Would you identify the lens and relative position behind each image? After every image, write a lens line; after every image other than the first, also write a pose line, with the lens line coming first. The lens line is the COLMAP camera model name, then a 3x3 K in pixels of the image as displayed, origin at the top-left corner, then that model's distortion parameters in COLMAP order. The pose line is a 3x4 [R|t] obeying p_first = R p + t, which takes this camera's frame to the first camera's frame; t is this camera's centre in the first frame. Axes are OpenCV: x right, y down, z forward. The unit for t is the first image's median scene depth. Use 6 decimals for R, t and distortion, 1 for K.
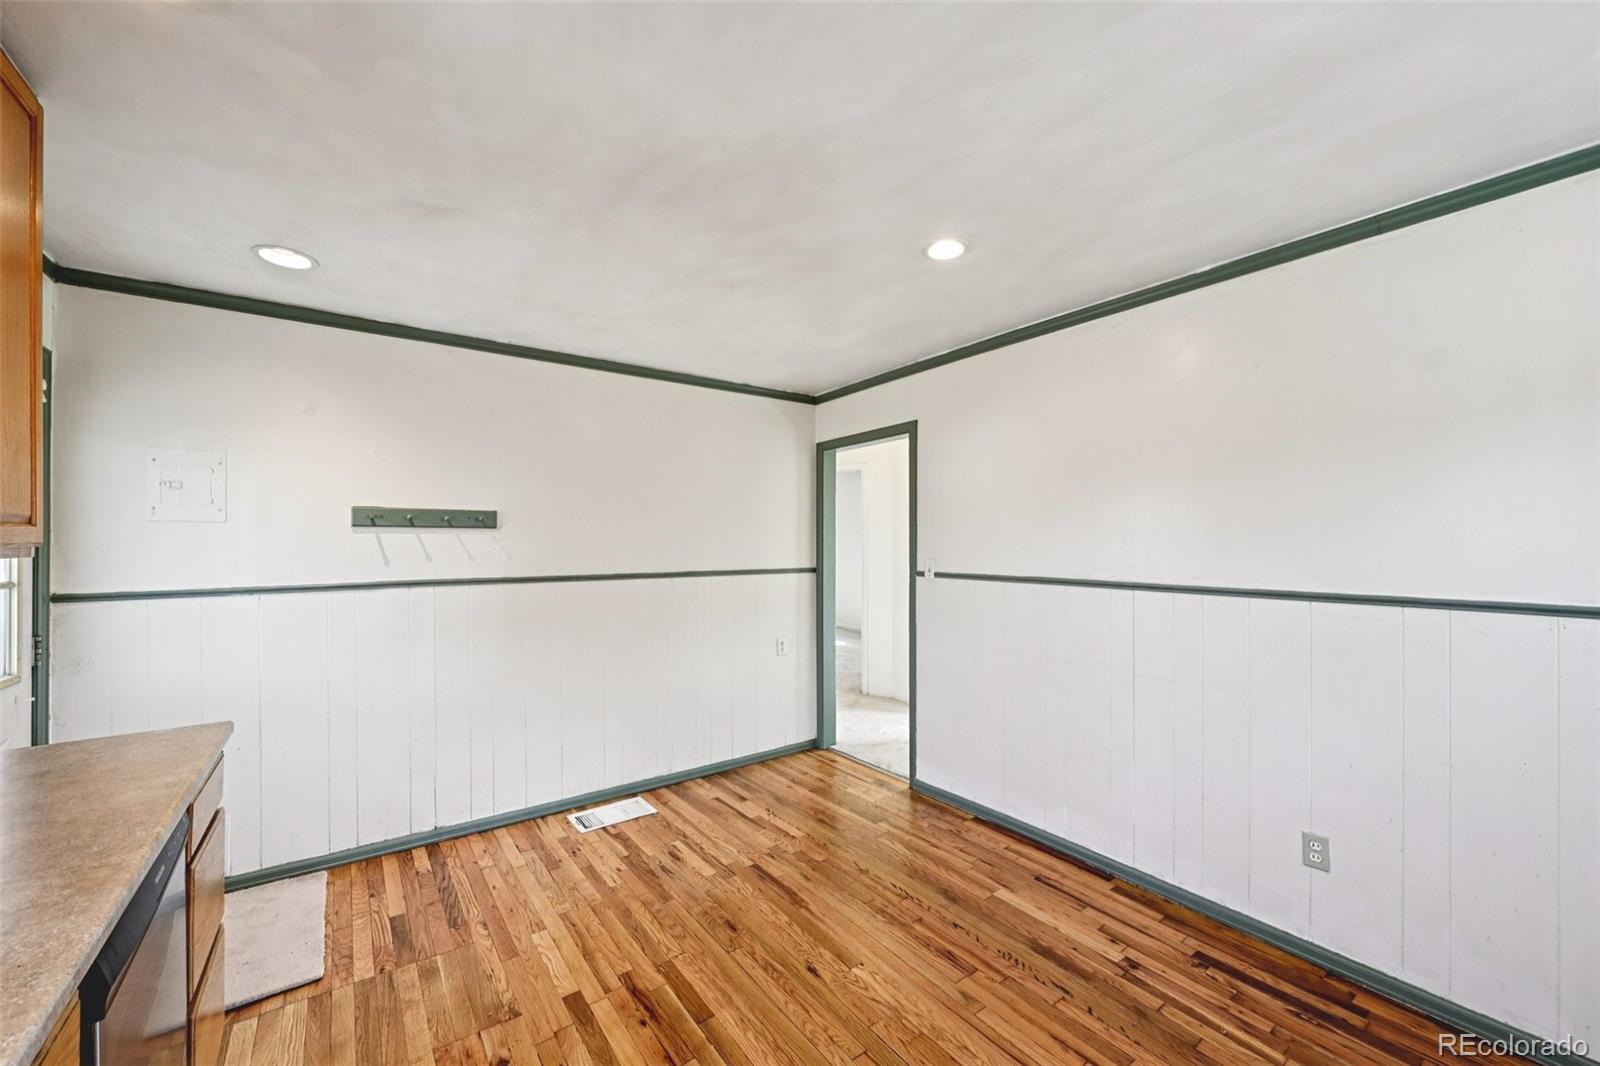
lens RADIAL K [[627.8, 0, 804.8], [0, 627.8, 539.0], [0, 0, 1]] dist [-0.002074, -0.000311]
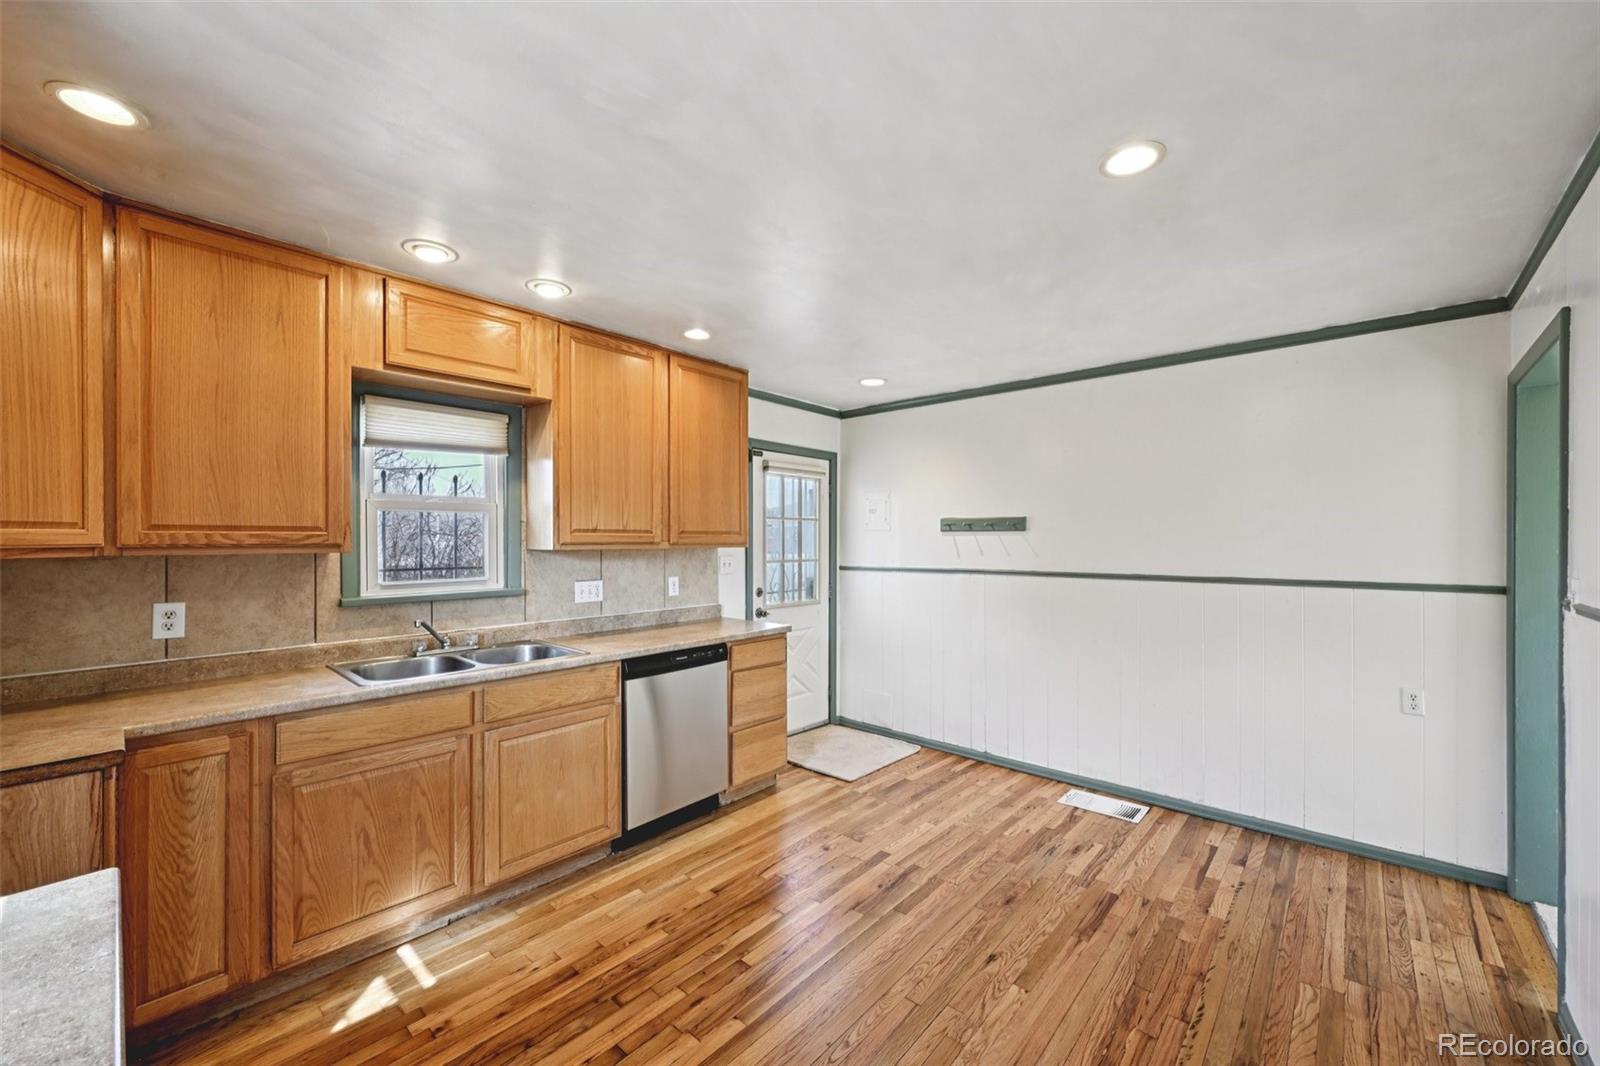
lens RADIAL K [[627.8, 0, 805.5], [0, 627.8, 540.4], [0, 0, 1]] dist [-0.002074, -0.000311]
pose [[0.206865, 0.001872, -0.978368, 0.705234], [0.001937, 0.999995, 0.002322, -0.001620], [0.978368, -0.002375, 0.206860, 0.360439]]
